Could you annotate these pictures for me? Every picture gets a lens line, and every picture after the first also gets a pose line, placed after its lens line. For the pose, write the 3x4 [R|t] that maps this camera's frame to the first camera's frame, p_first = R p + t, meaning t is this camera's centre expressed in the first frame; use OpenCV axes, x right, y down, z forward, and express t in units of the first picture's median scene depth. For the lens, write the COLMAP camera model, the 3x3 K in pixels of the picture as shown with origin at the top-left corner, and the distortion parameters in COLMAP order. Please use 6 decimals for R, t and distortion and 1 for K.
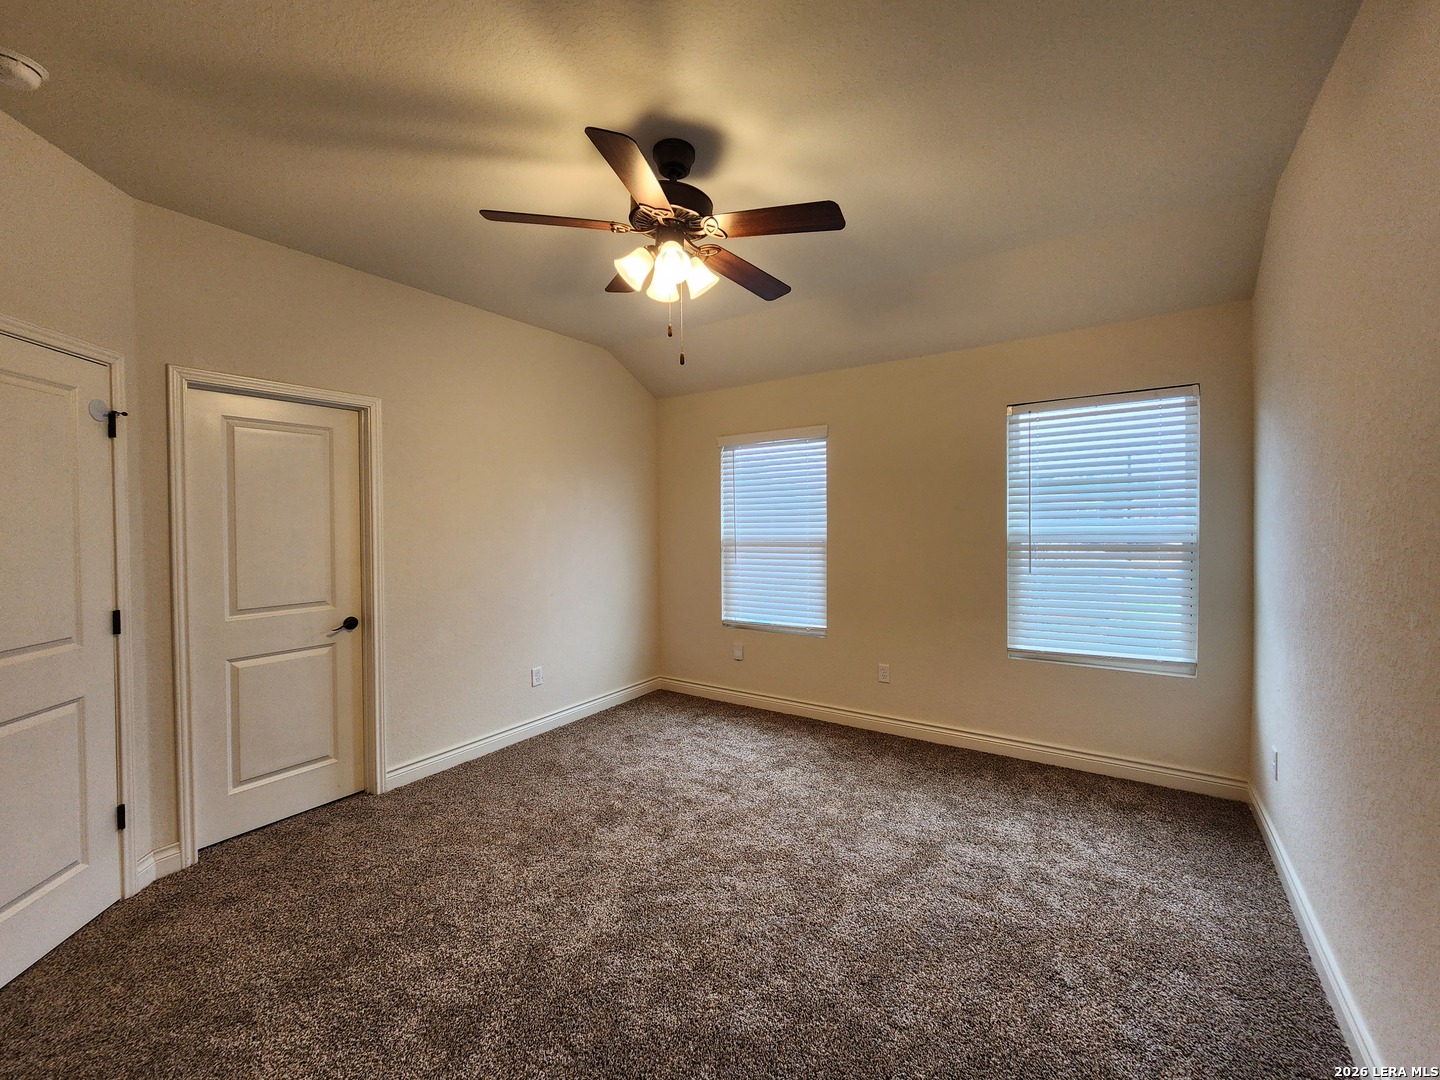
lens RADIAL K [[586.7, 0, 731.6], [0, 586.7, 529.4], [0, 0, 1]] dist [0.004958, -0.003257]
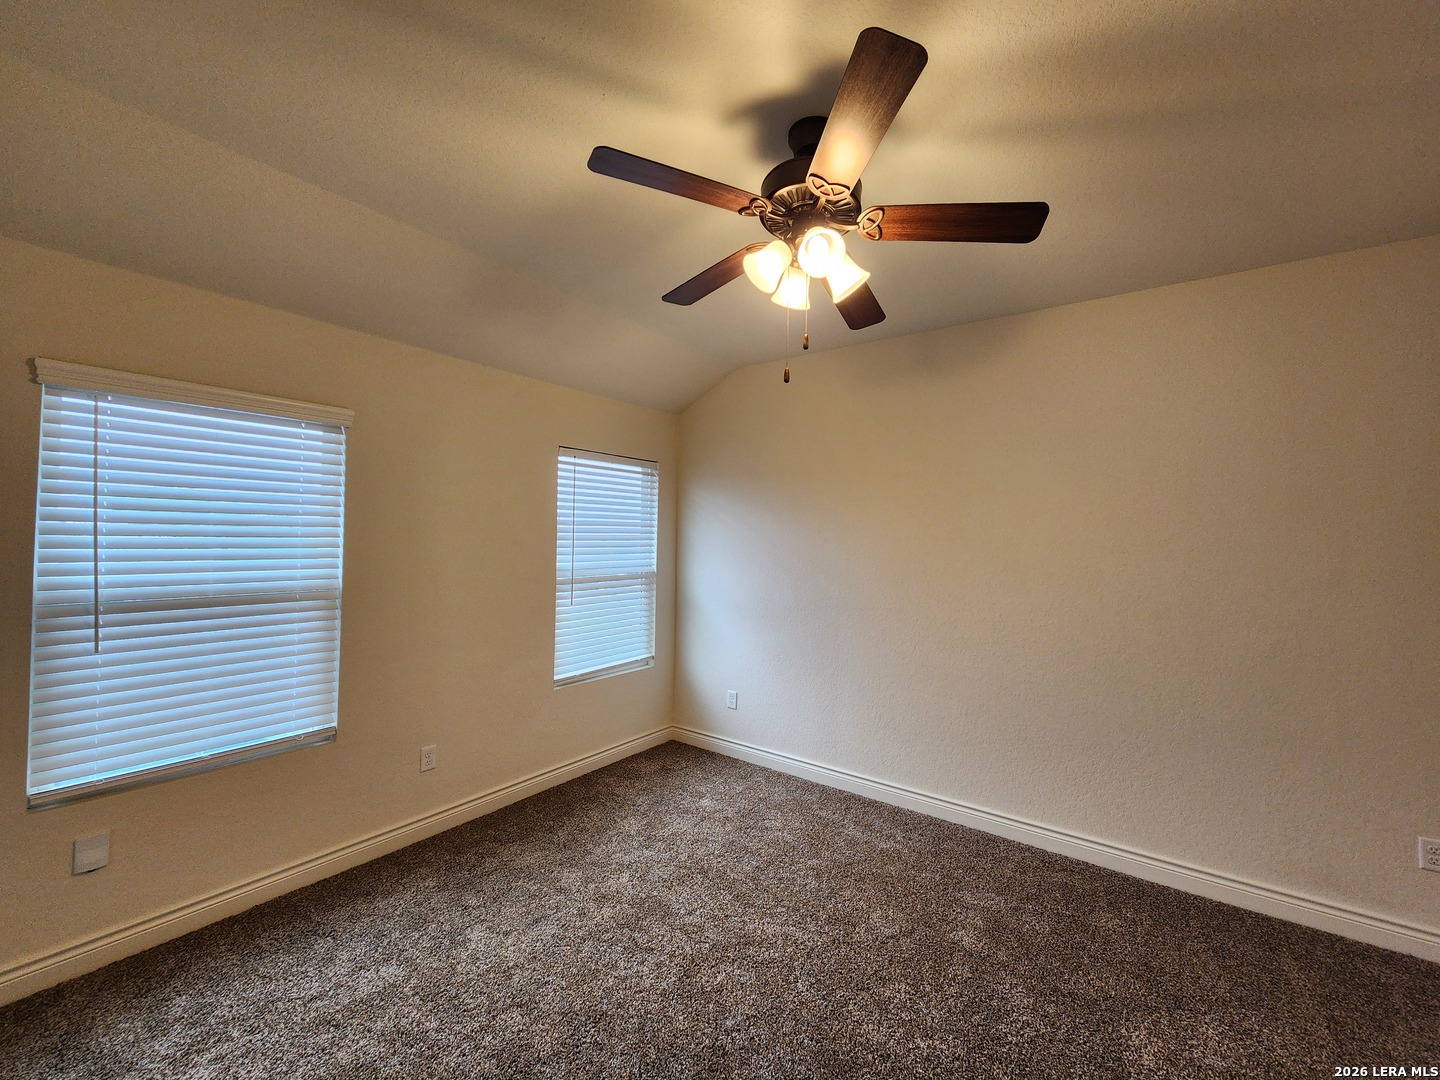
lens RADIAL K [[577.3, 0, 720.0], [0, 577.3, 540.0], [0, 0, 1]] dist [-0.001068, -0.000585]
pose [[0.059850, 0.023162, 0.997939, -0.534919], [0.008648, 0.999681, -0.023722, -0.017154], [-0.998170, 0.010050, 0.059631, 0.664013]]
